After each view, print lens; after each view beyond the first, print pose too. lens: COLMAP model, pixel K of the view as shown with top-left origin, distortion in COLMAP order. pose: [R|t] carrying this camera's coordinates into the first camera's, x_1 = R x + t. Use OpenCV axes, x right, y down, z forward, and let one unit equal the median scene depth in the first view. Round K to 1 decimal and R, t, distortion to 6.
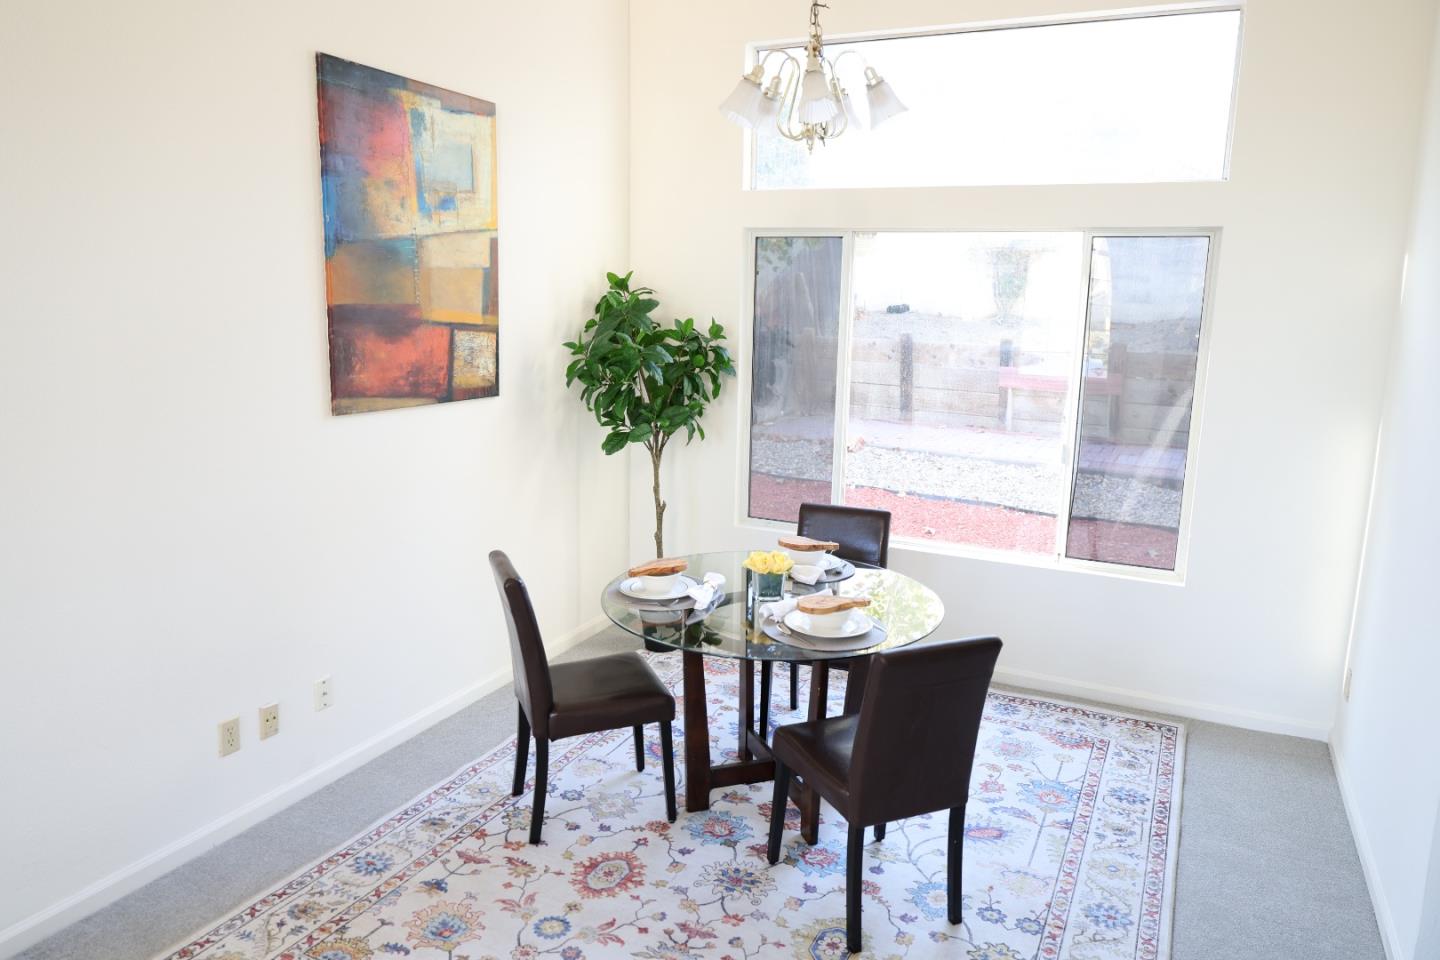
lens RADIAL K [[1001.7, 0, 739.0], [0, 1001.7, 476.9], [0, 0, 1]] dist [-0.004522, 0.001233]
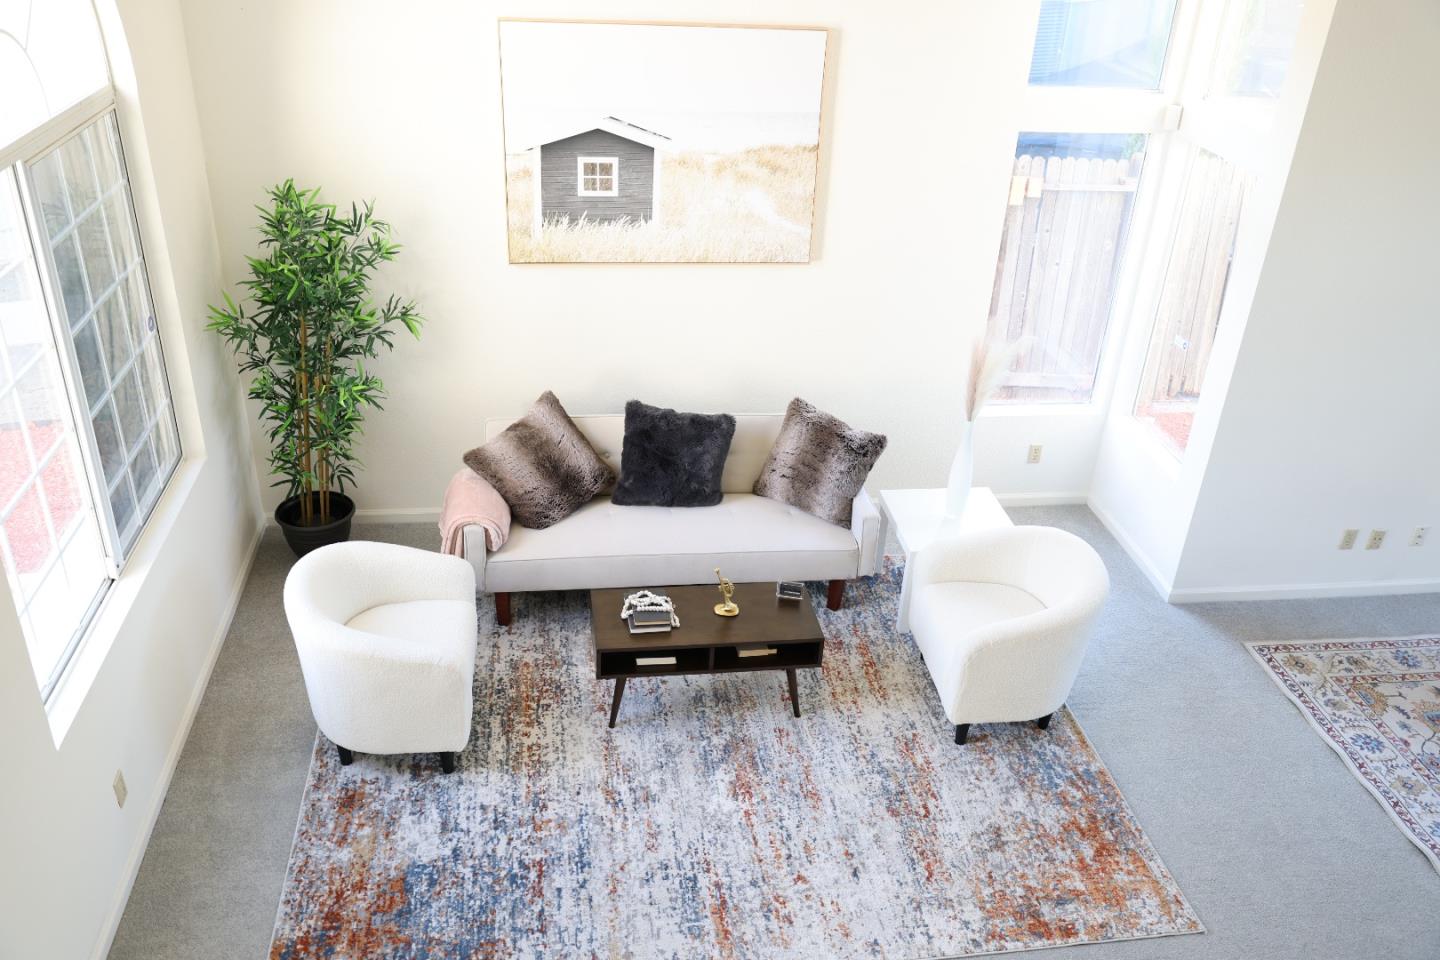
lens RADIAL K [[1172.8, 0, 719.2], [0, 1172.8, 476.6], [0, 0, 1]] dist [-0.001916, 0.000635]
pose [[0.542943, 0.408050, -0.733967, 0.263672], [-0.192046, 0.911182, 0.364509, -0.318925], [0.817515, -0.056953, 0.573084, -0.871474]]
